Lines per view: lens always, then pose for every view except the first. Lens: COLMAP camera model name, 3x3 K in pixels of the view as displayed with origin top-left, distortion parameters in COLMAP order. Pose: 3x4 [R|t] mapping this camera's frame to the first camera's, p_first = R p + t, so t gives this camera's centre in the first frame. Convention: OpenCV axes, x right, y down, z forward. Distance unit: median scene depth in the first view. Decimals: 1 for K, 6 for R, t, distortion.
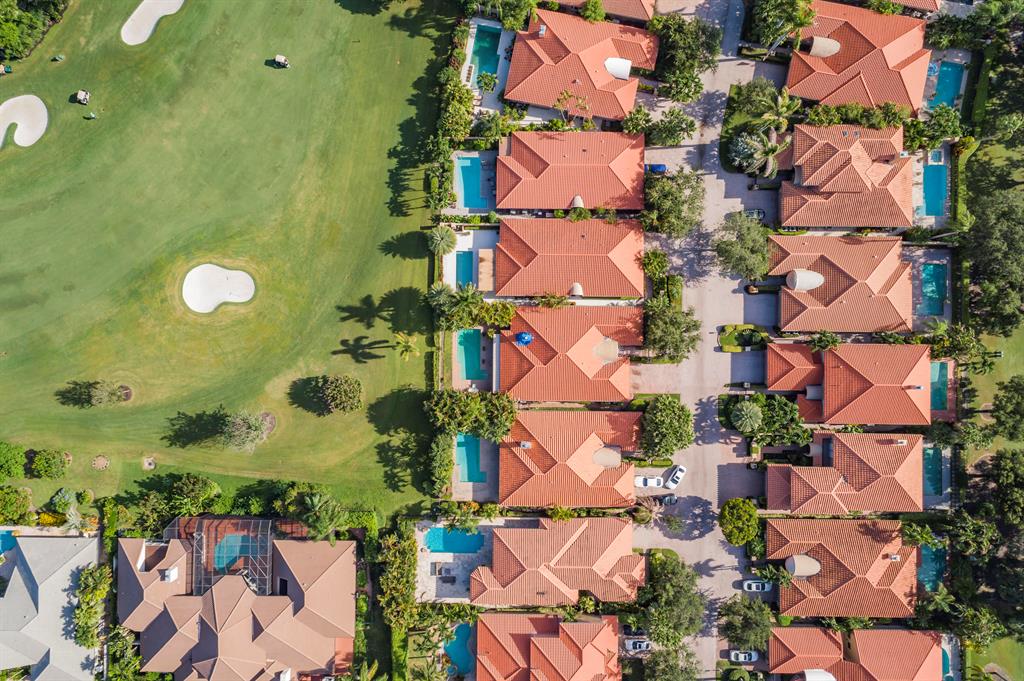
lens RADIAL K [[692.8, 0, 512.0], [0, 692.8, 340.5], [0, 0, 1]] dist [-0.002812, 0.004604]
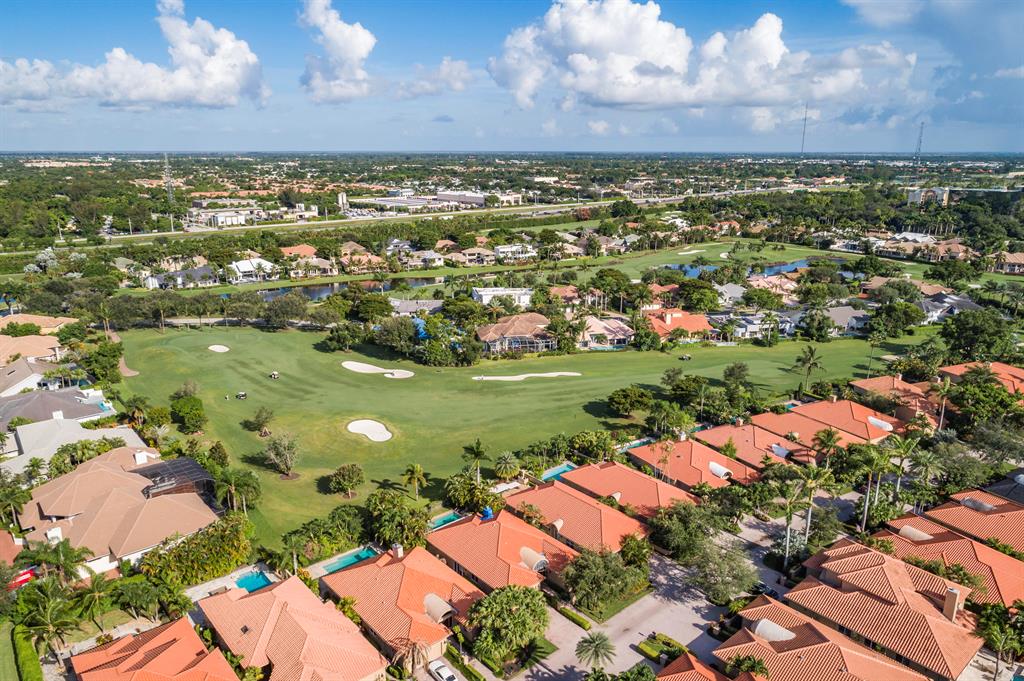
lens RADIAL K [[710.1, 0, 512.0], [0, 710.1, 340.5], [0, 0, 1]] dist [0.015533, -0.000736]
pose [[0.662181, 0.207893, -0.719929, 0.710579], [-0.749335, 0.188413, -0.634820, 0.558926], [0.003669, 0.959834, 0.280545, 0.445814]]
